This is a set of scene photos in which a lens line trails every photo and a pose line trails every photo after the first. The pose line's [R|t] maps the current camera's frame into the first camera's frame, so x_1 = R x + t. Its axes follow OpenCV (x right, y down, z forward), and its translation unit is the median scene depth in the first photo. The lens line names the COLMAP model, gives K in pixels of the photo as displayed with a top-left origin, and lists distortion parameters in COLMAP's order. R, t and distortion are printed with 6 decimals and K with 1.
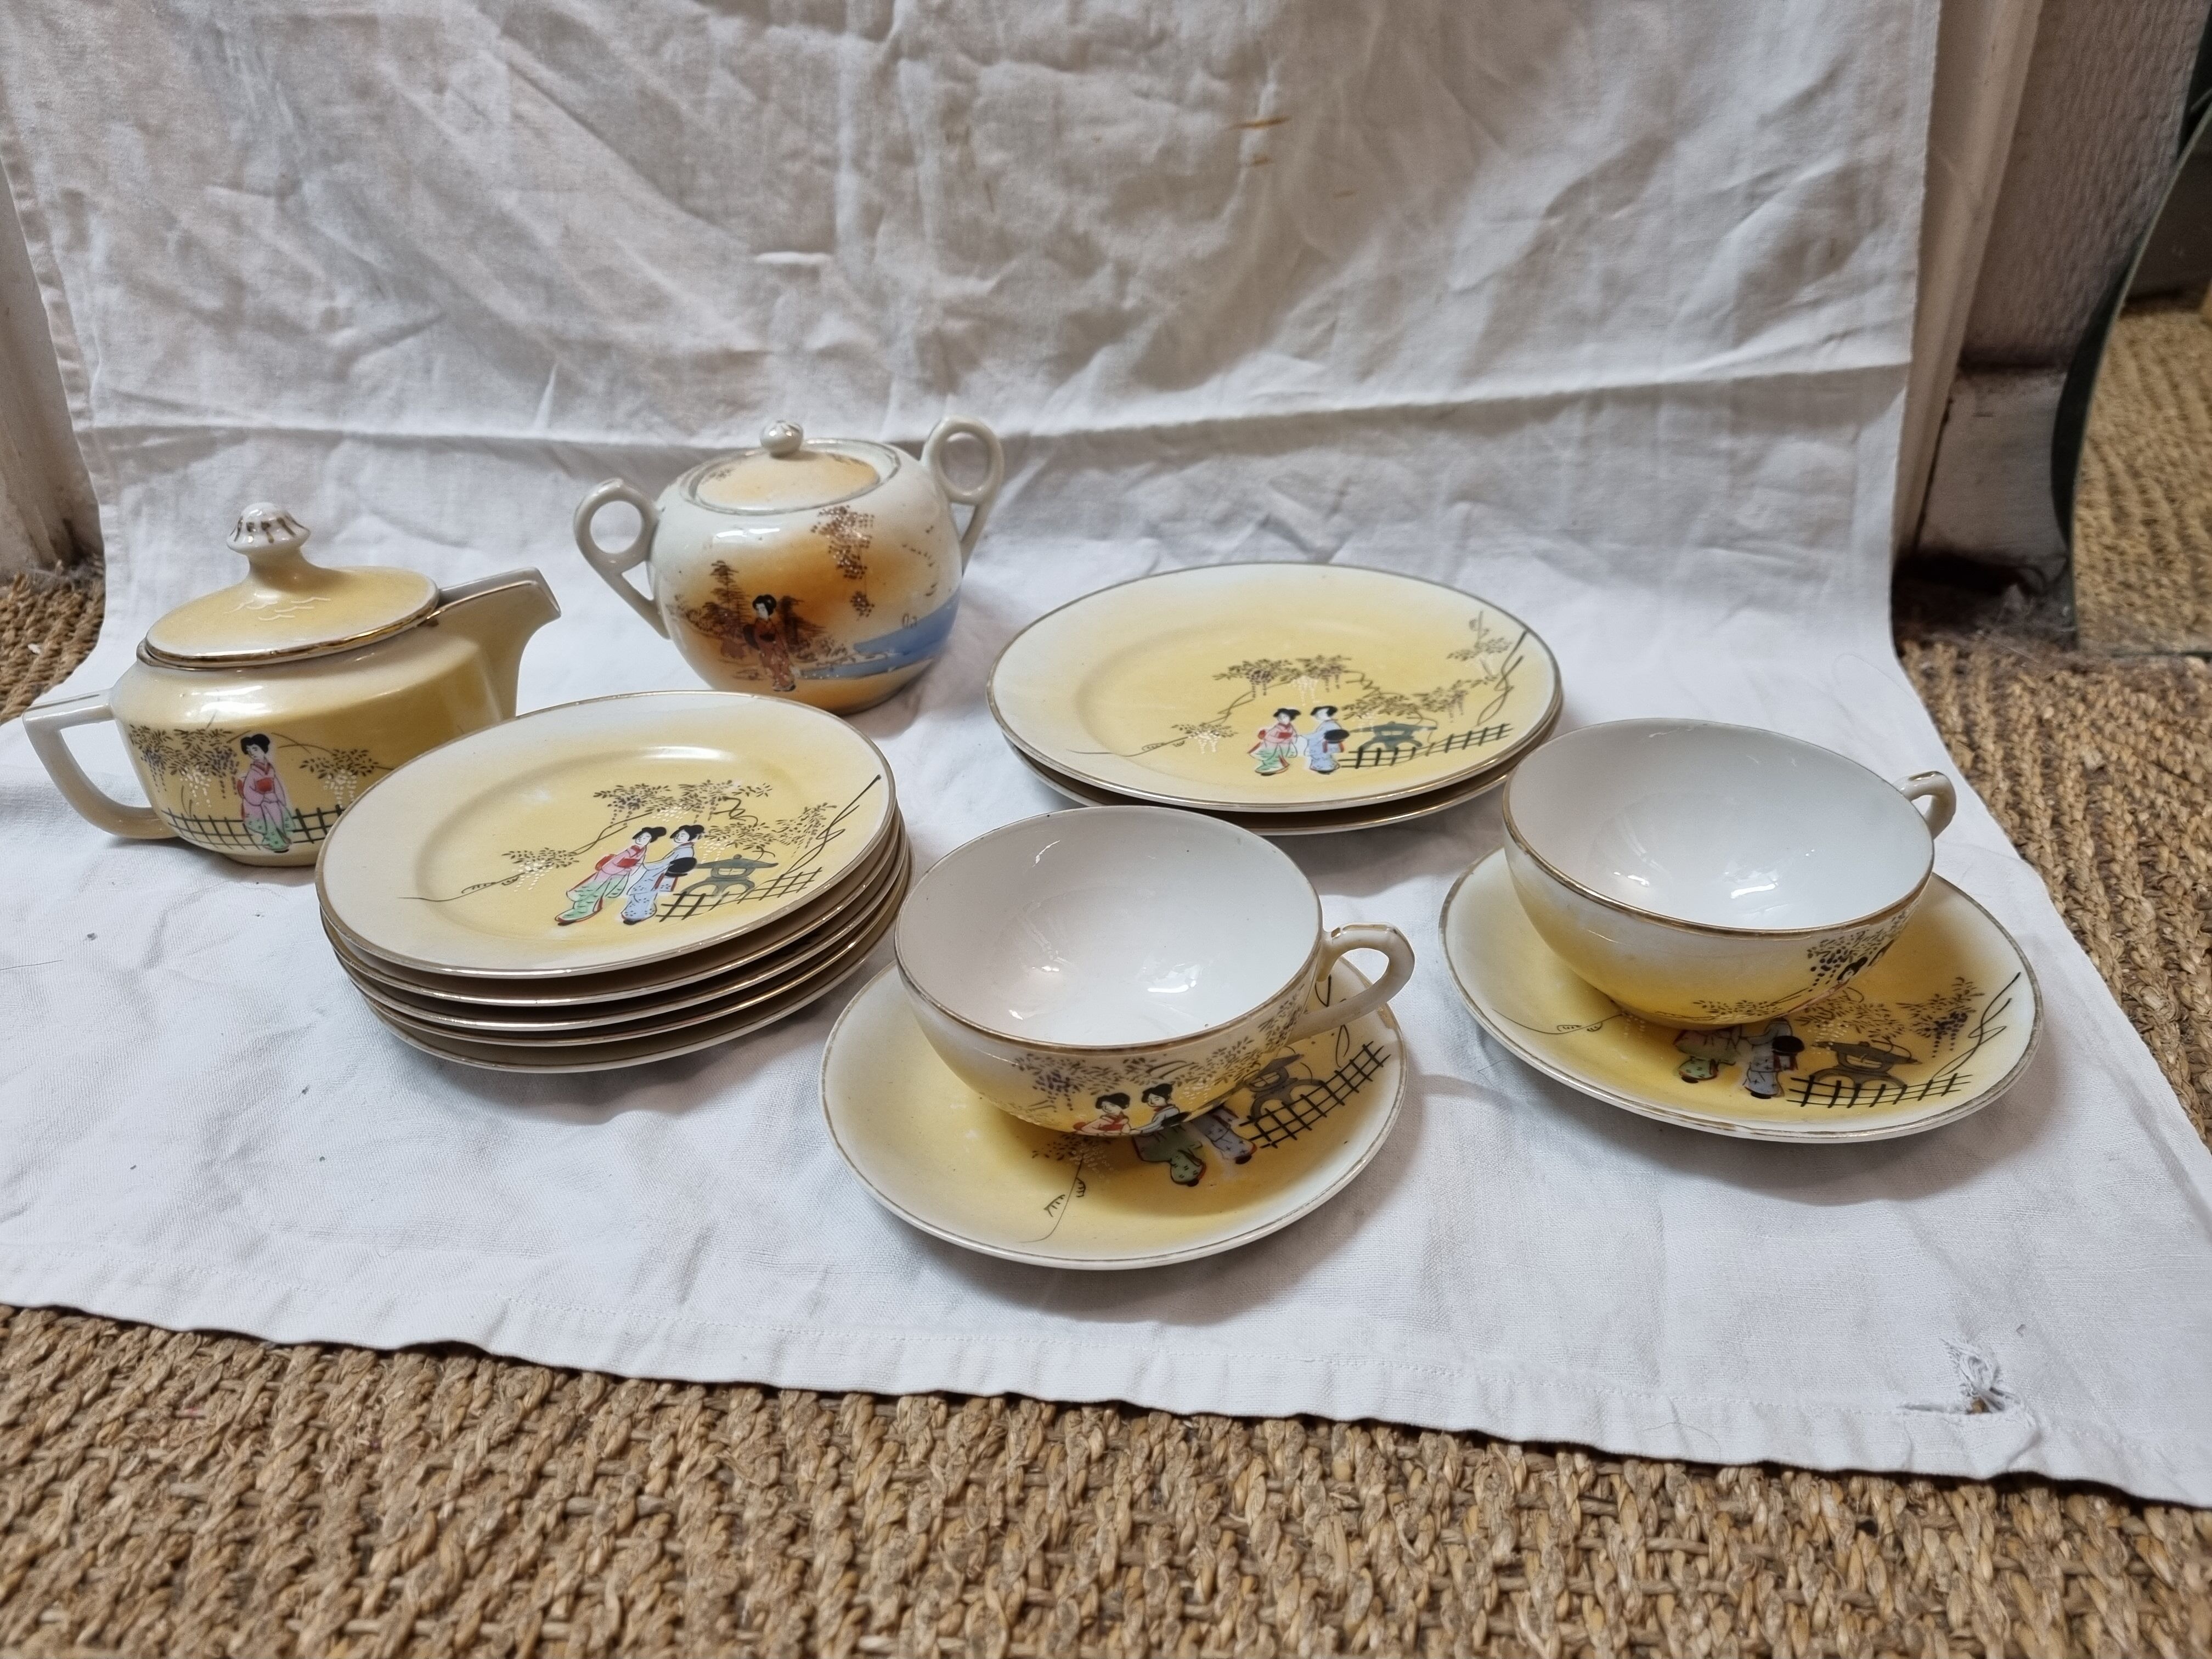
lens RADIAL K [[1681.8, 0, 1095.7], [0, 1681.8, 845.7], [0, 0, 1]] dist [0.051239, -0.037613]
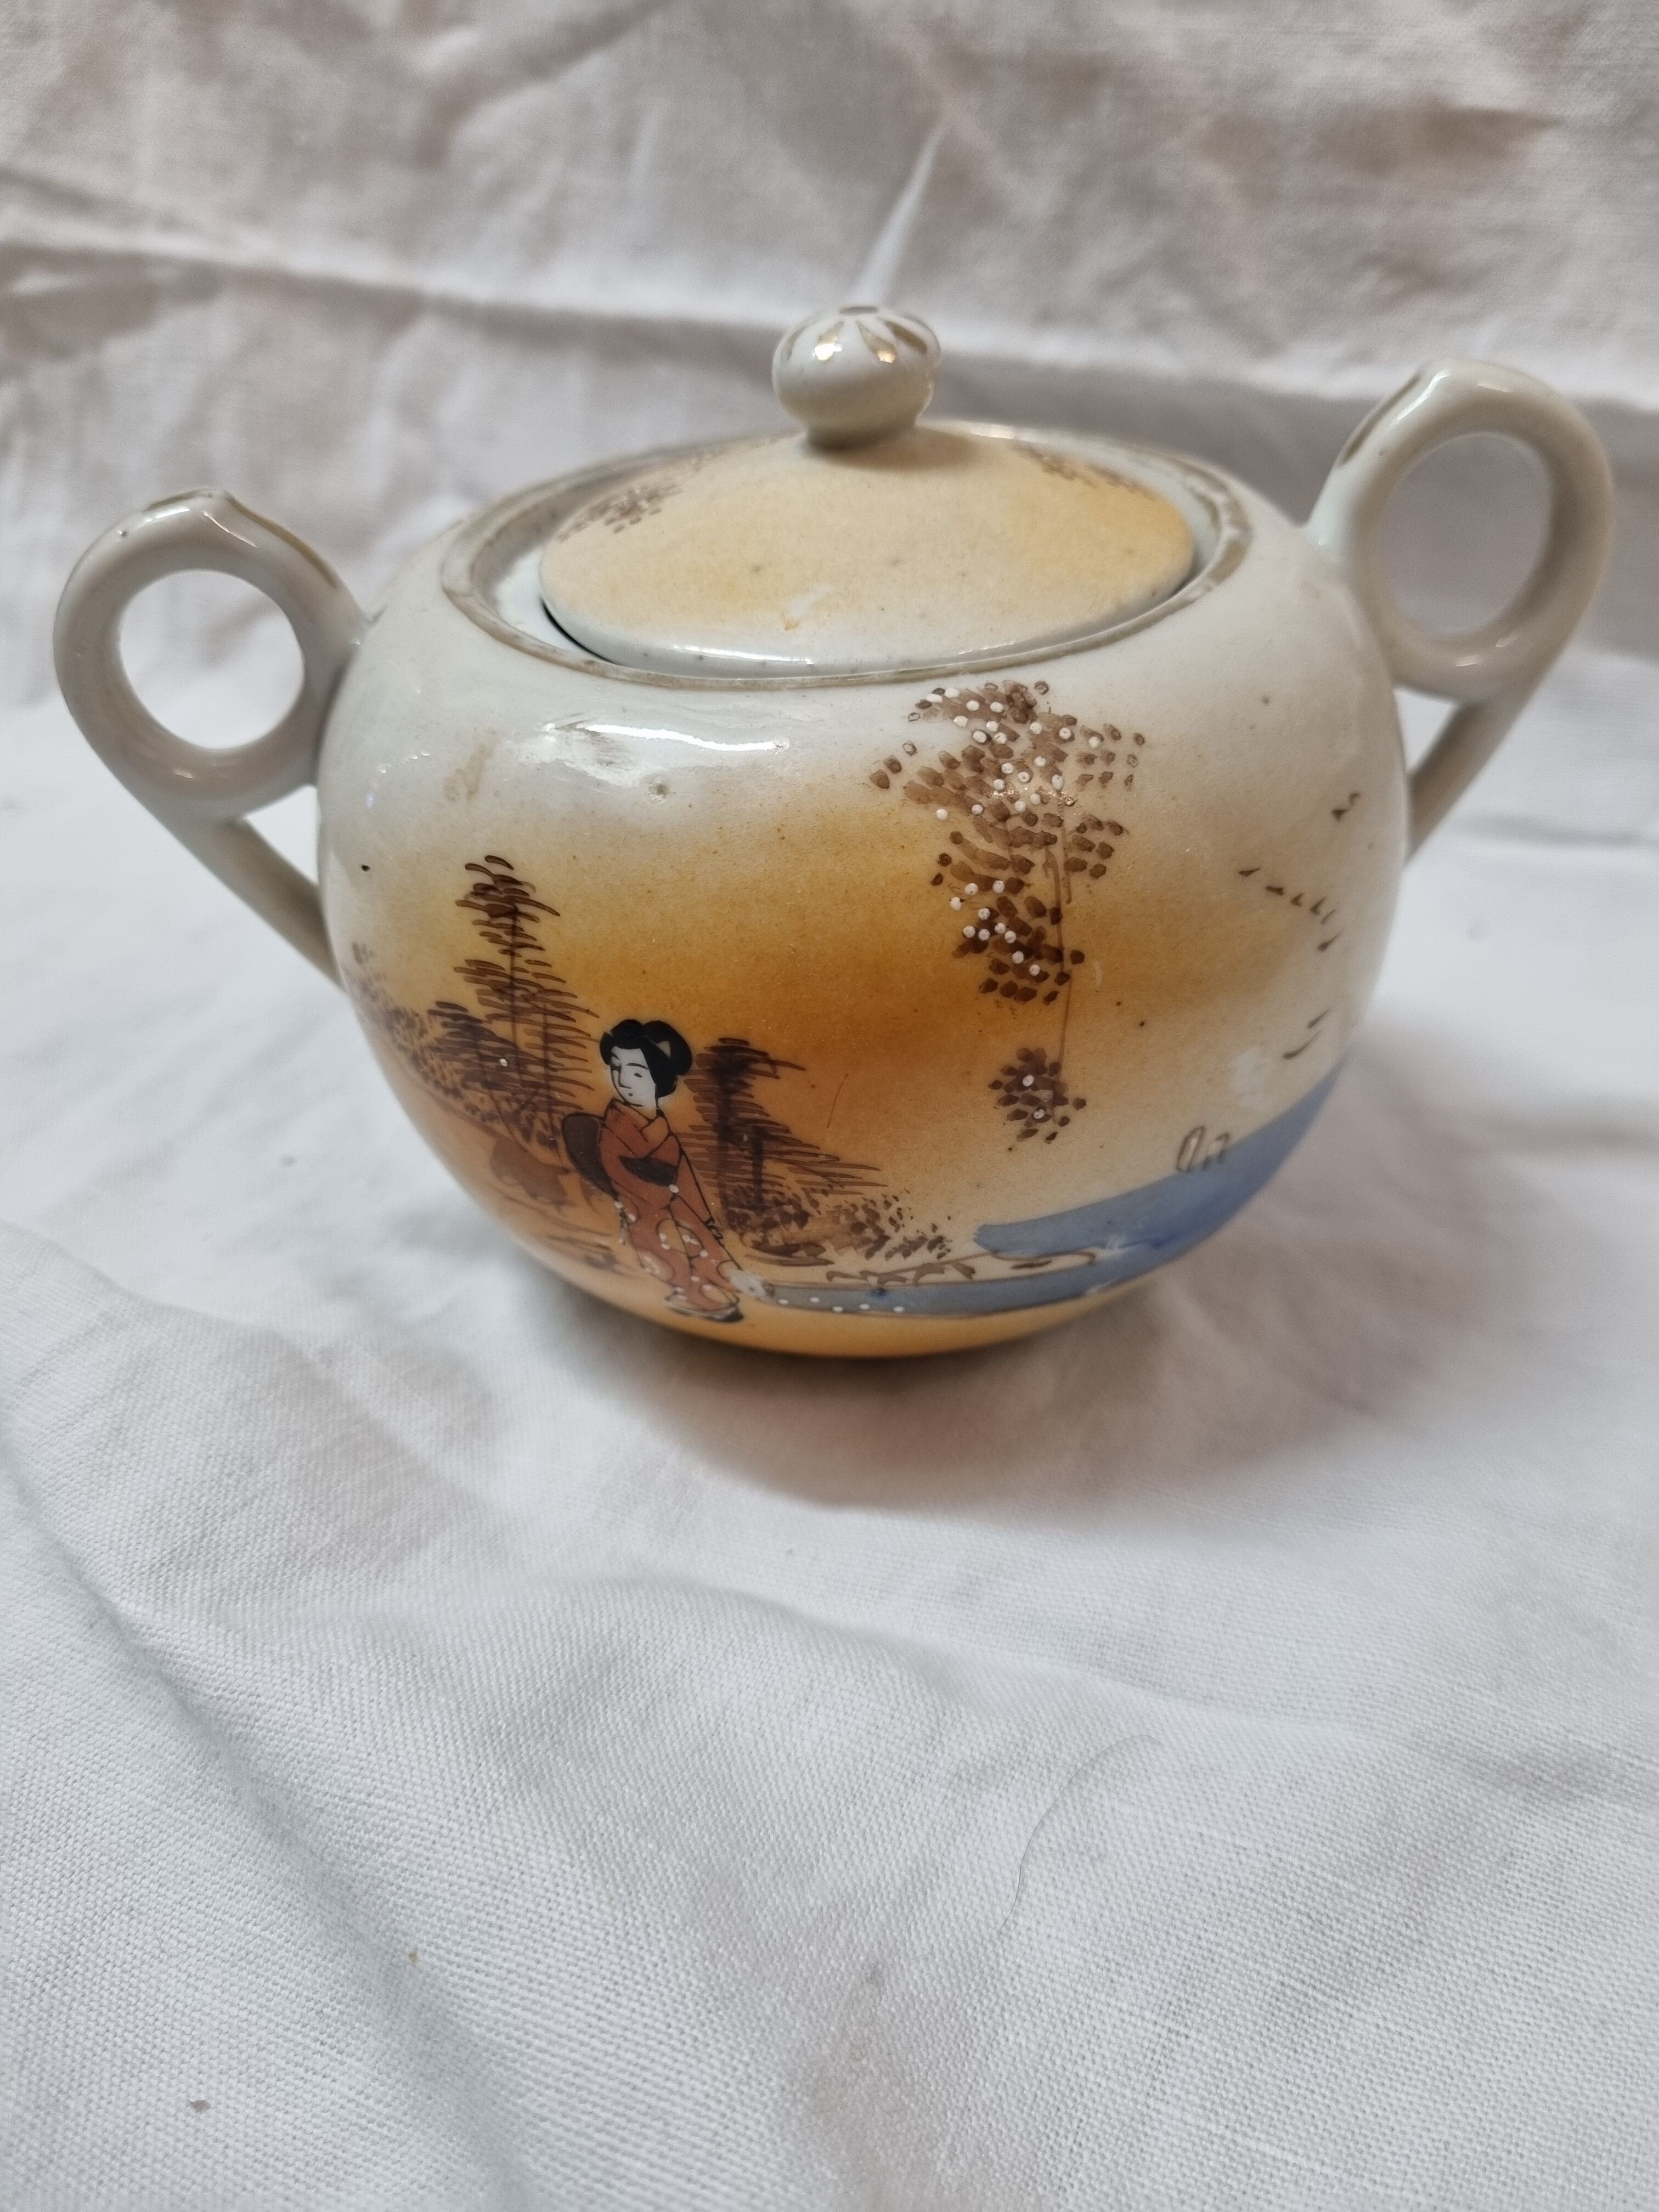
lens RADIAL K [[1759.5, 0, 829.5], [0, 1759.5, 1106.0], [0, 0, 1]] dist [-0.037837, 0.044090]
pose [[0.955968, 0.183305, -0.229183, -0.237671], [-0.162606, 0.980946, 0.106319, -0.122096], [0.244305, -0.064371, 0.967560, 0.675196]]
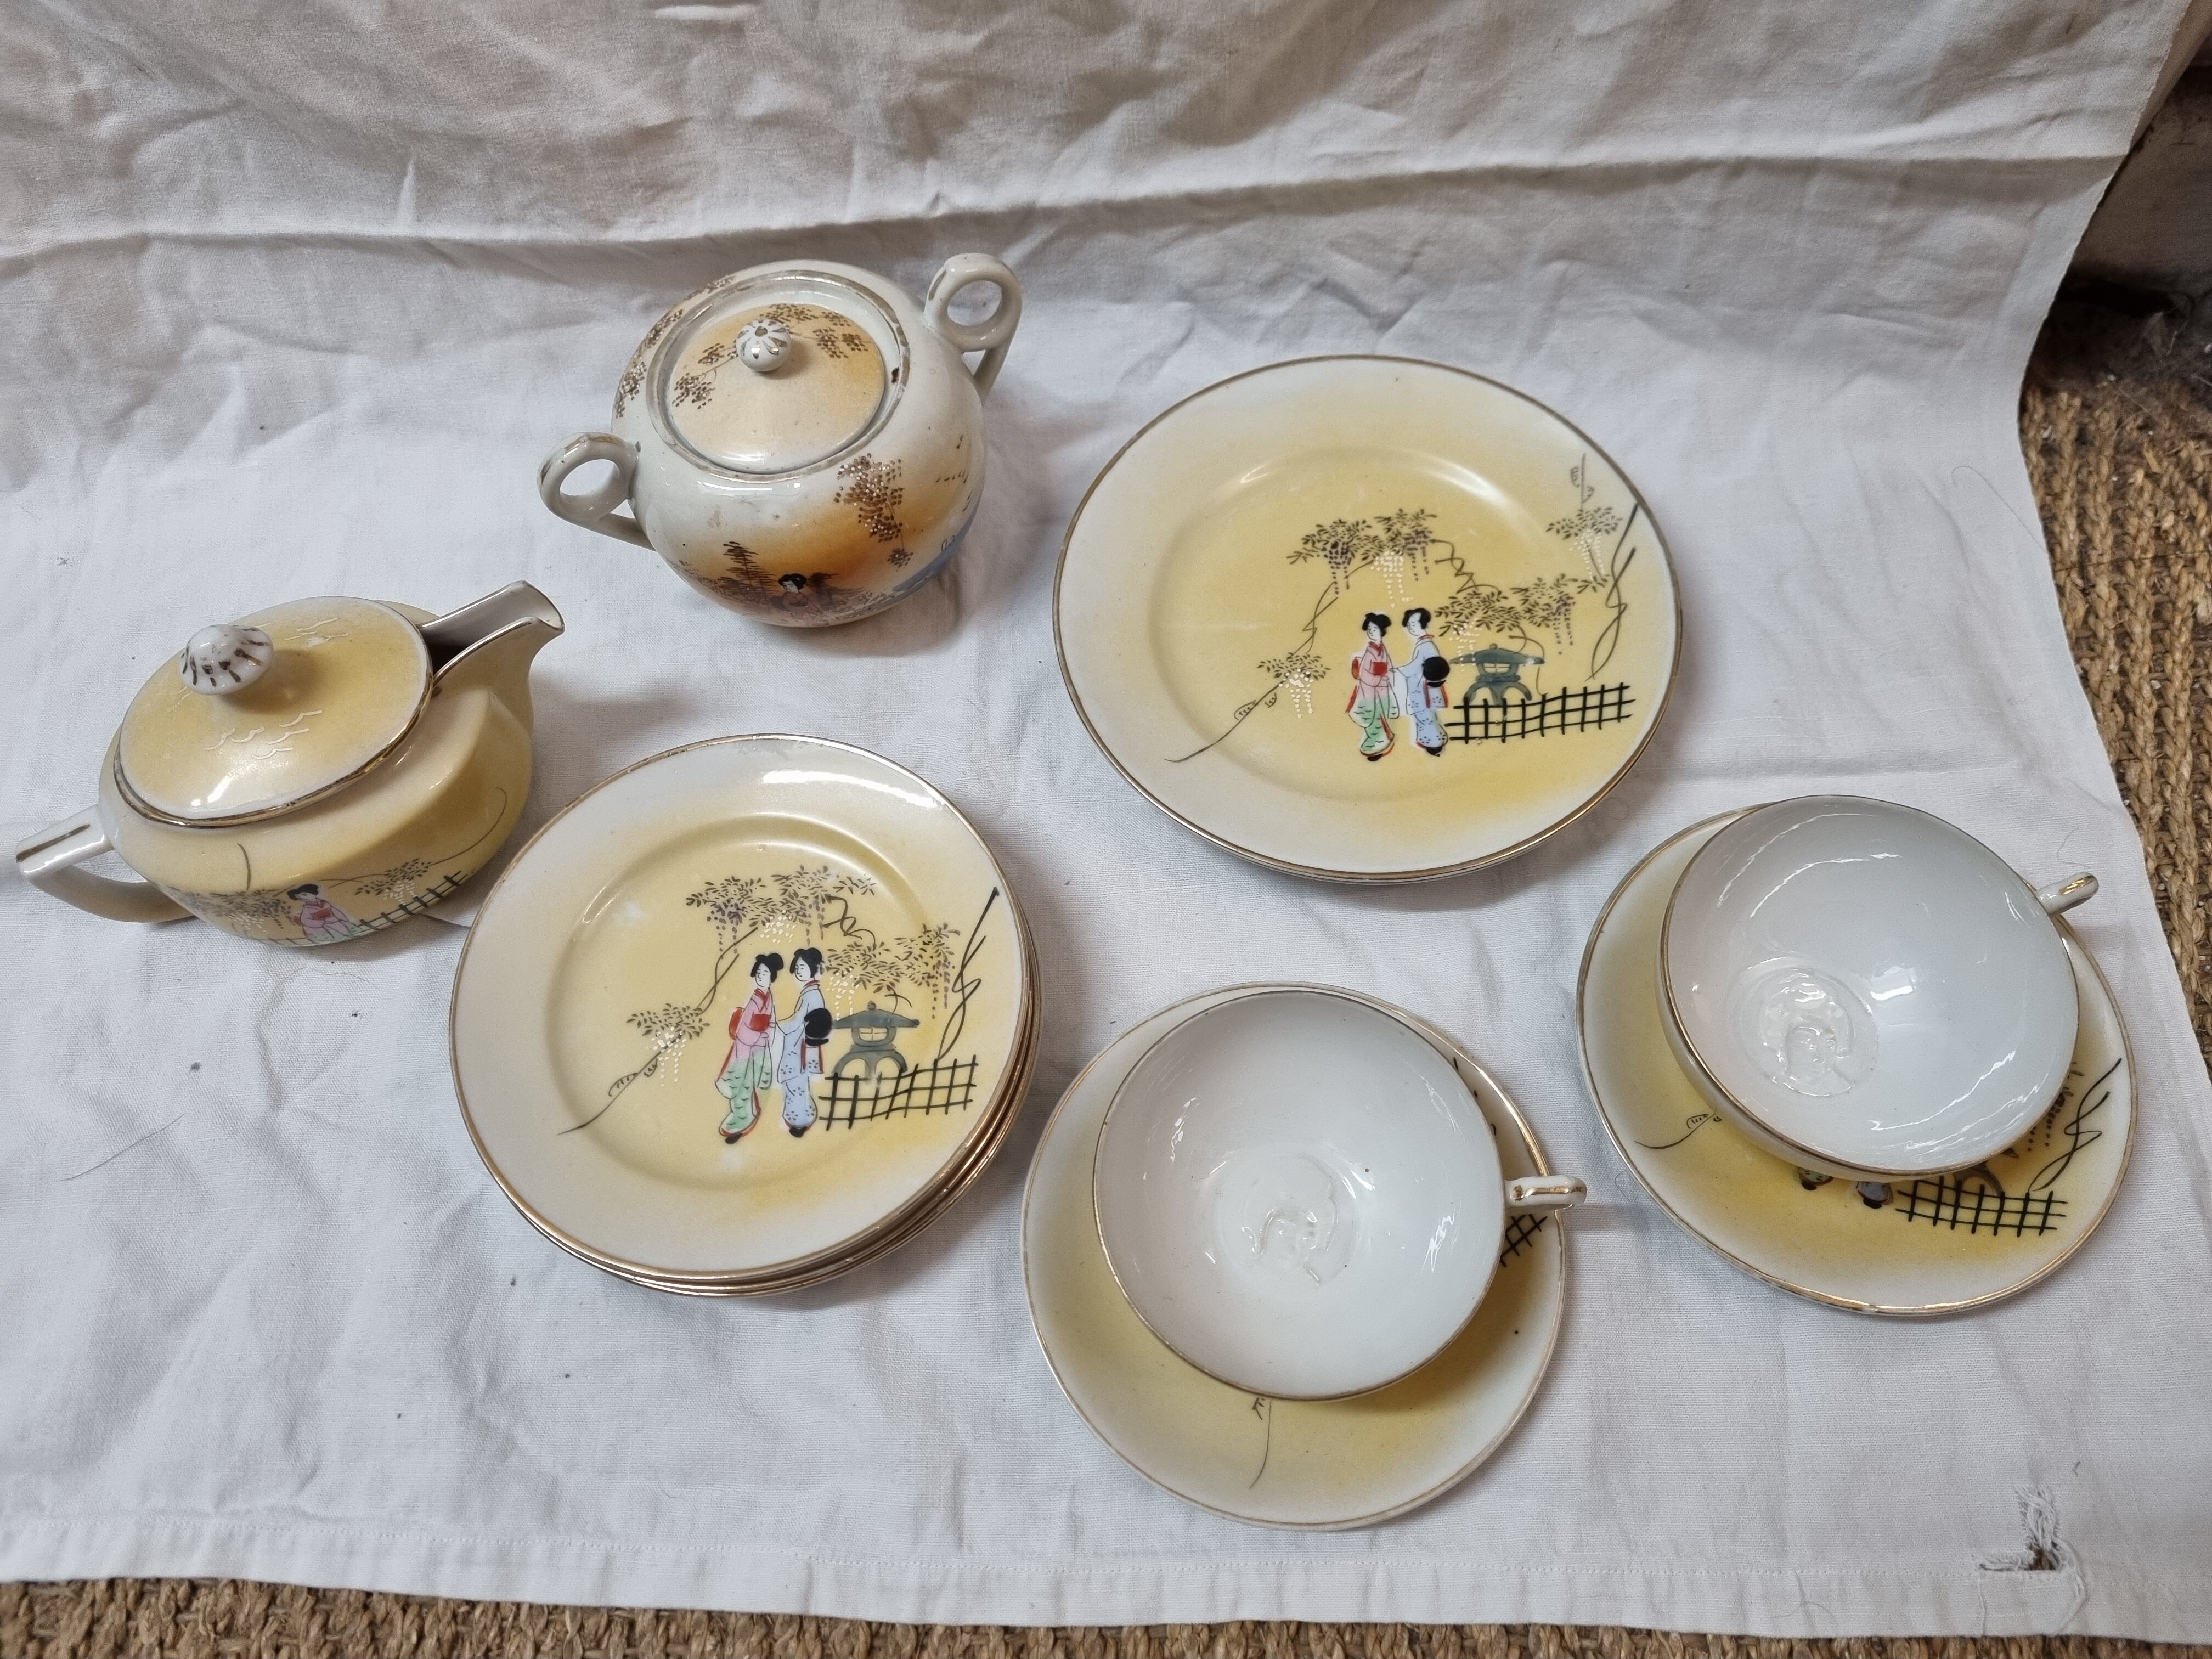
lens RADIAL K [[1681.8, 0, 1095.7], [0, 1681.8, 845.7], [0, 0, 1]] dist [0.051239, -0.037613]
pose [[0.991875, -0.116862, 0.050277, -0.095166], [0.070949, 0.836171, 0.543860, -0.467091], [-0.105596, -0.535874, 0.837669, 0.167549]]
